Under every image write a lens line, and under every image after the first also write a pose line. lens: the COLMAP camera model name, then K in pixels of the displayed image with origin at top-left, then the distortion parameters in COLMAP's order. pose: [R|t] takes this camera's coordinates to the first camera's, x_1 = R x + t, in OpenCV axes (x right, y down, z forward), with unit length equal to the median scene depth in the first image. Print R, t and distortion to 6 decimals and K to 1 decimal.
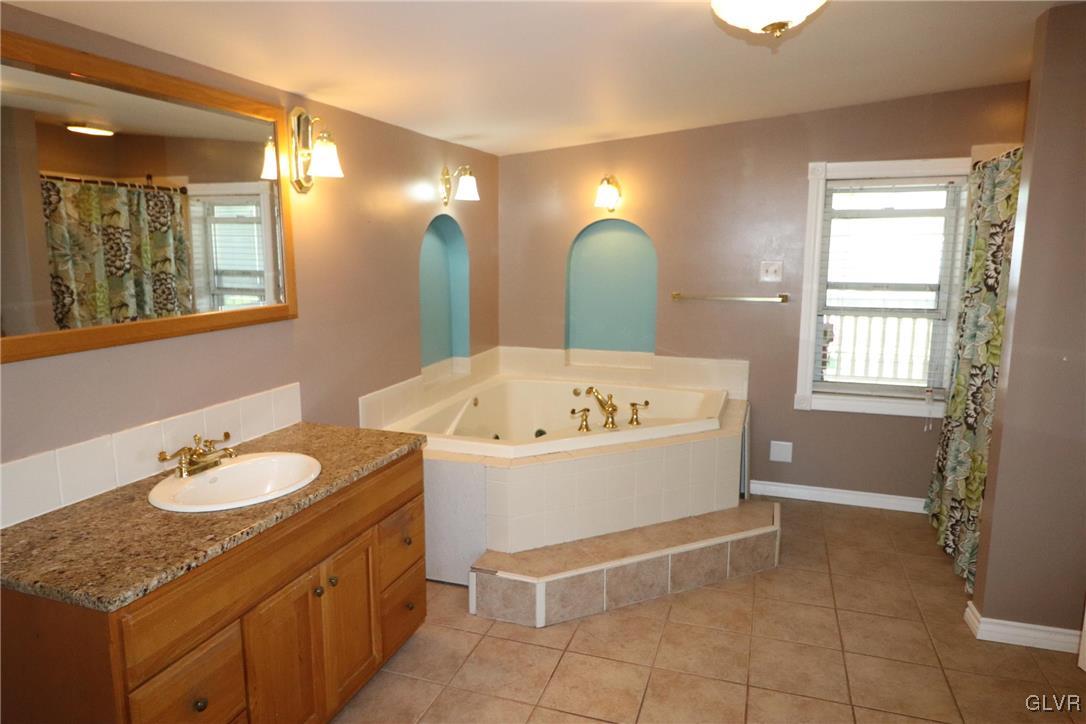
lens RADIAL K [[678.6, 0, 541.8], [0, 678.6, 358.1], [0, 0, 1]] dist [0.003387, -0.005504]
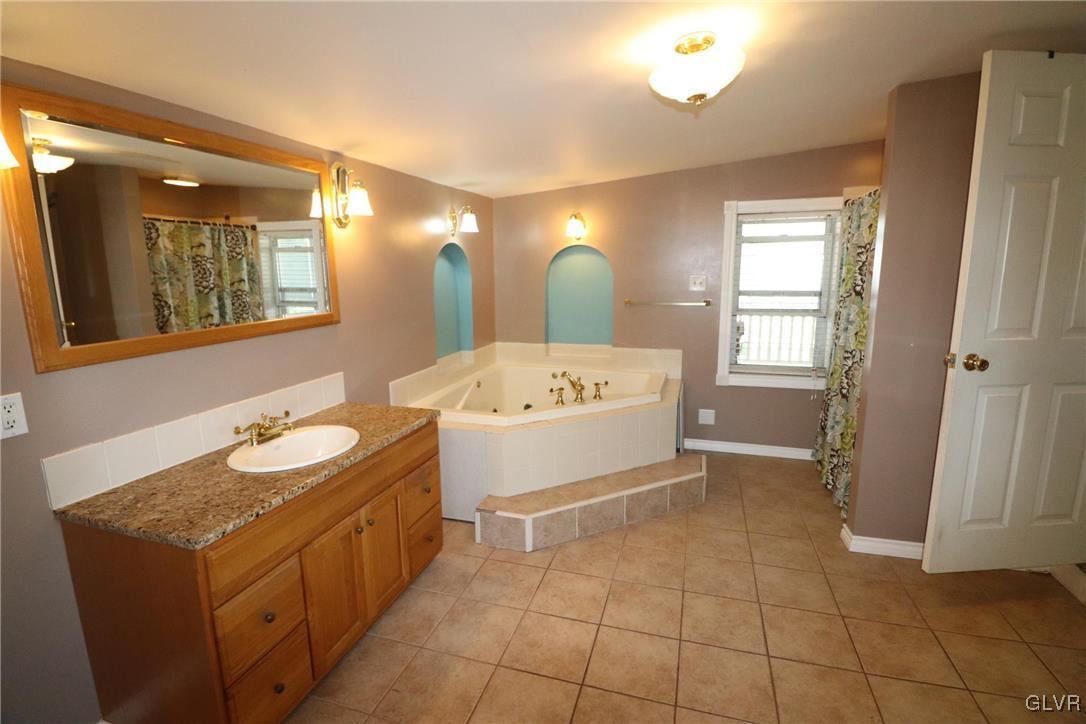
lens RADIAL K [[504.0, 0, 543.5], [0, 504.0, 357.9], [0, 0, 1]] dist [-0.000705, -0.012093]
pose [[0.999571, -0.016662, 0.024091, 0.008390], [0.016292, 0.999747, 0.015508, -0.000279], [-0.024343, -0.015108, 0.999589, 0.012177]]
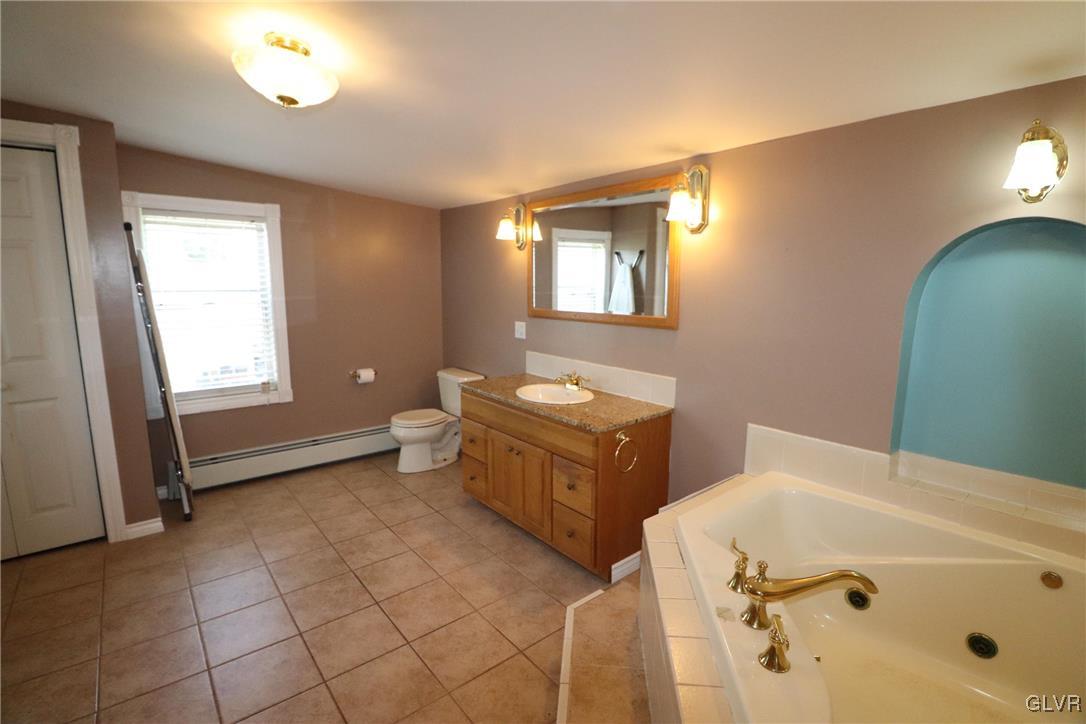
lens RADIAL K [[504.0, 0, 543.5], [0, 504.0, 357.9], [0, 0, 1]] dist [-0.000705, -0.012093]
pose [[-0.520868, 0.130428, -0.843614, 0.575104], [-0.141639, 0.961355, 0.236083, -0.190691], [0.841805, 0.242457, -0.482265, 1.197949]]
